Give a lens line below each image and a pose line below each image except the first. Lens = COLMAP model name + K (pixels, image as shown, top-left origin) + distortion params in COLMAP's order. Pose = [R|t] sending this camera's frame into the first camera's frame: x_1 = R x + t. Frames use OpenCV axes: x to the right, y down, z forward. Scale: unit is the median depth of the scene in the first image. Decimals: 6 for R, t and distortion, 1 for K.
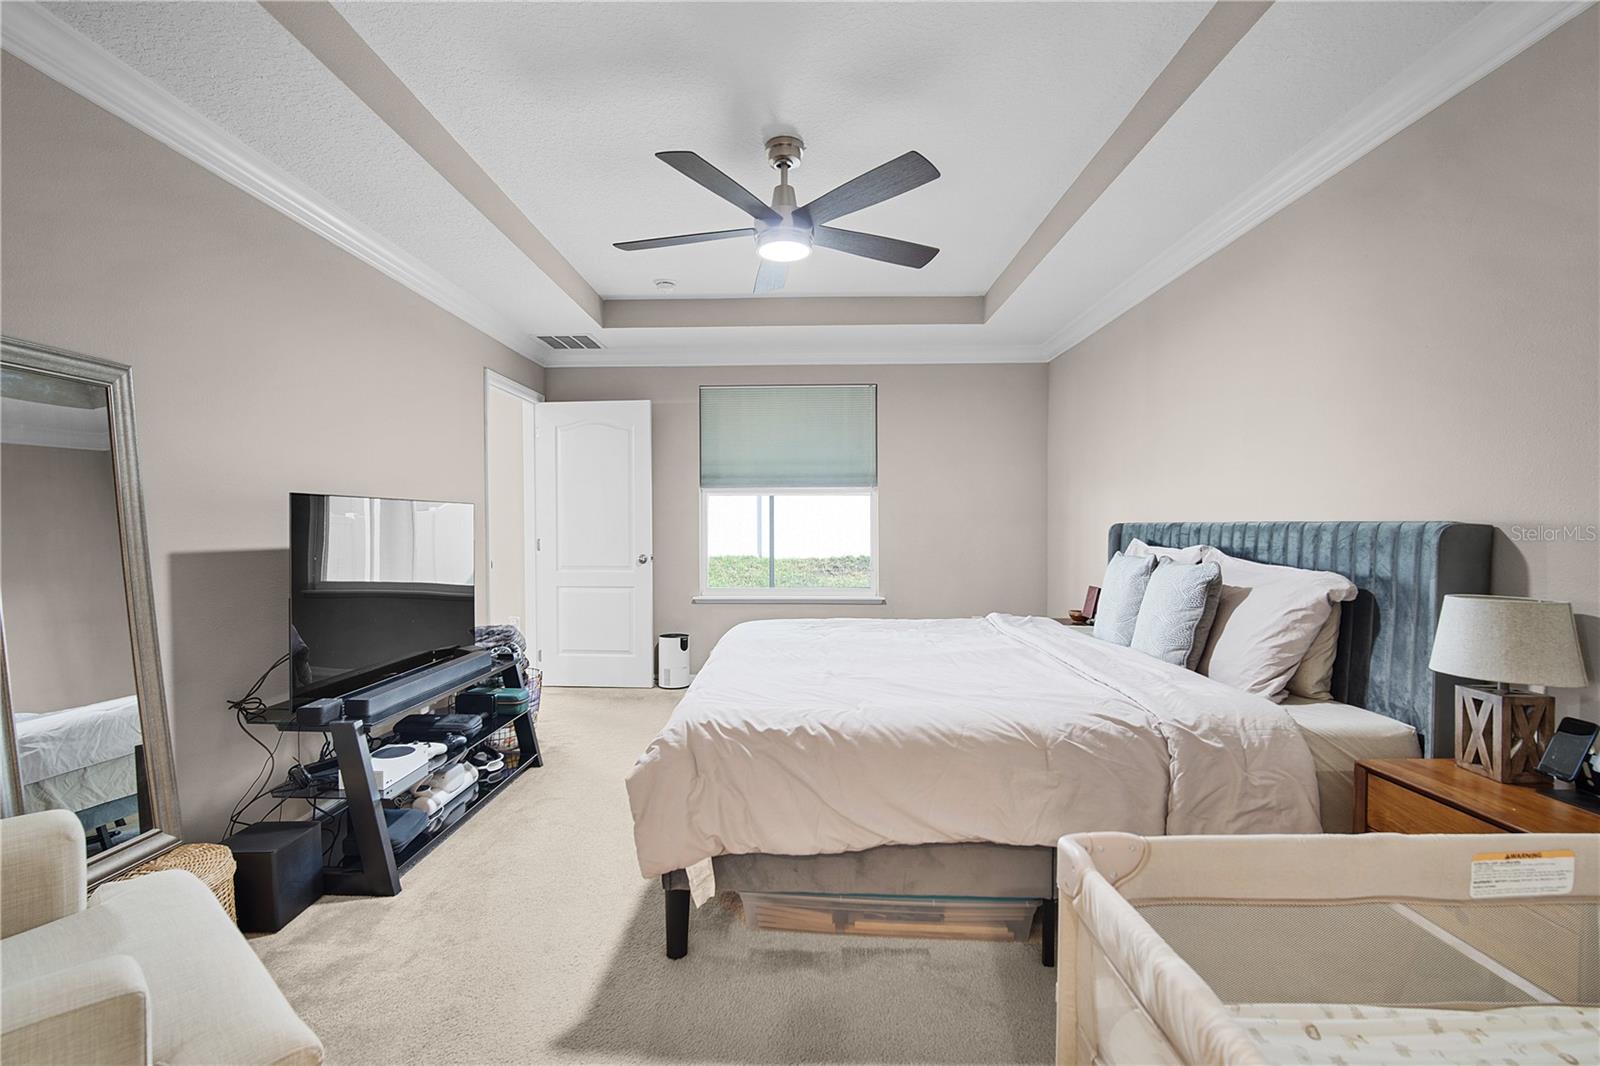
lens RADIAL K [[719.5, 0, 797.8], [0, 719.5, 537.8], [0, 0, 1]] dist [-0.003689, -0.000317]
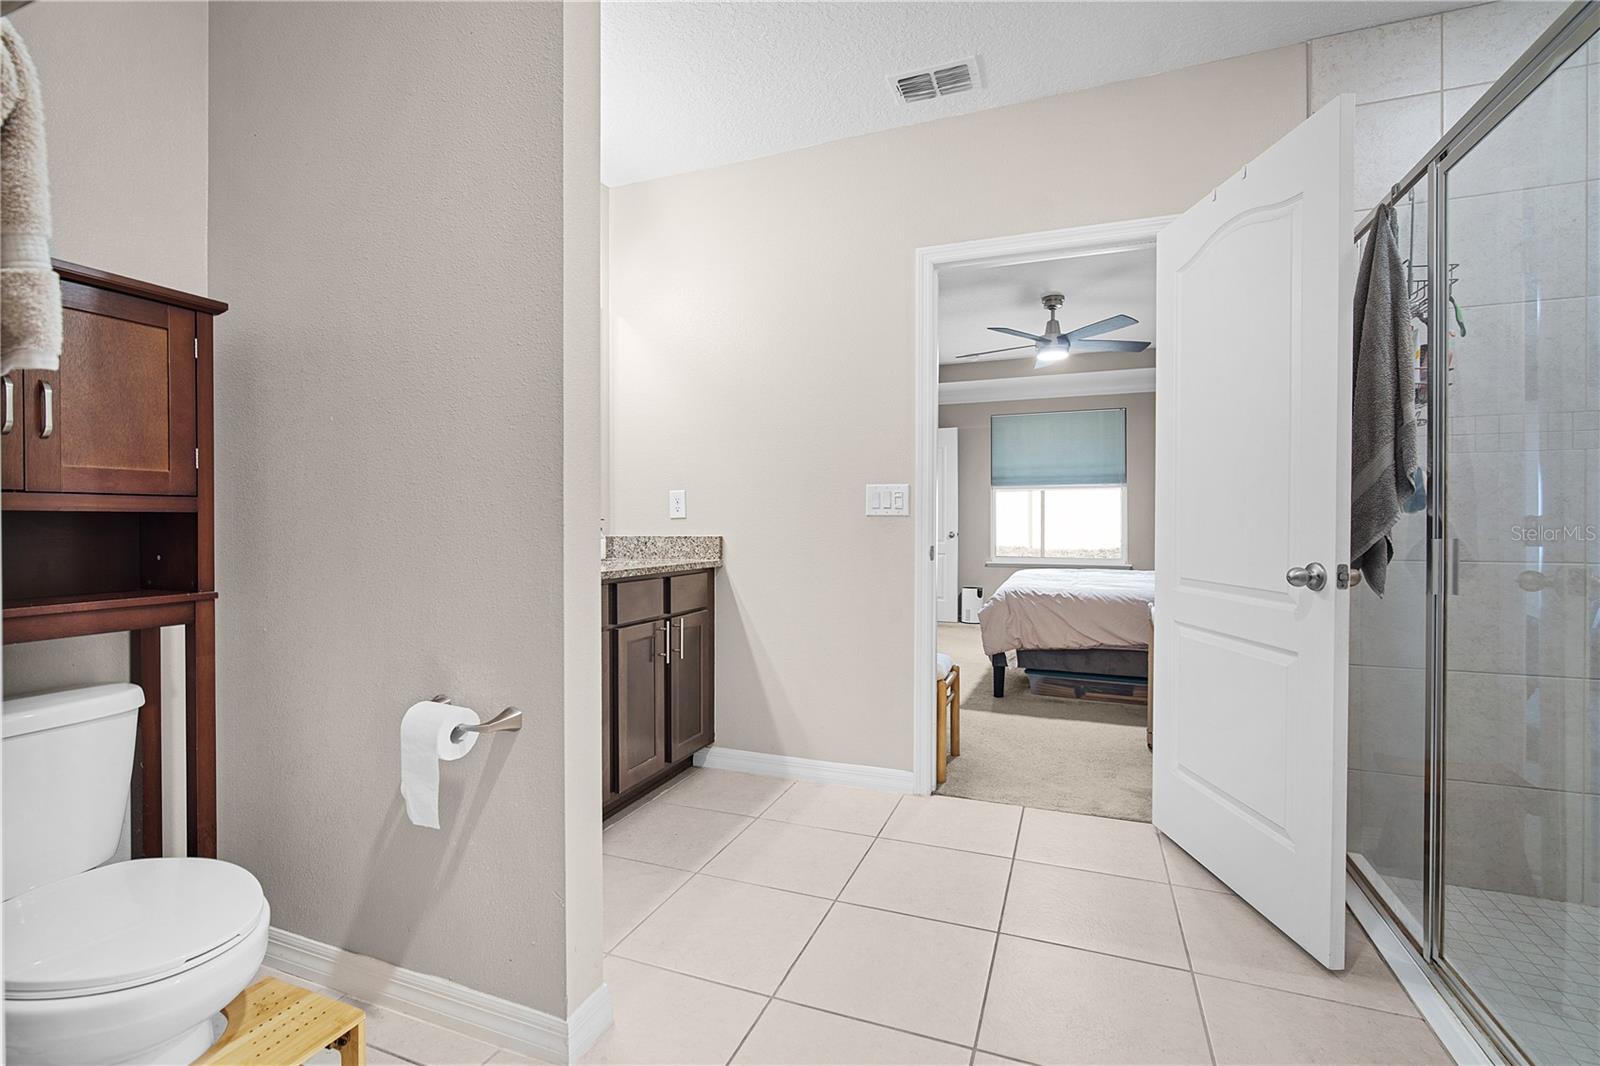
lens RADIAL K [[694.7, 0, 799.0], [0, 694.7, 523.4], [0, 0, 1]] dist [-0.016796, -0.000090]
pose [[0.931509, 0.005306, -0.363681, 0.022914], [-0.011326, 0.999832, -0.014421, 0.059154], [0.363543, 0.017552, 0.931412, -0.875892]]
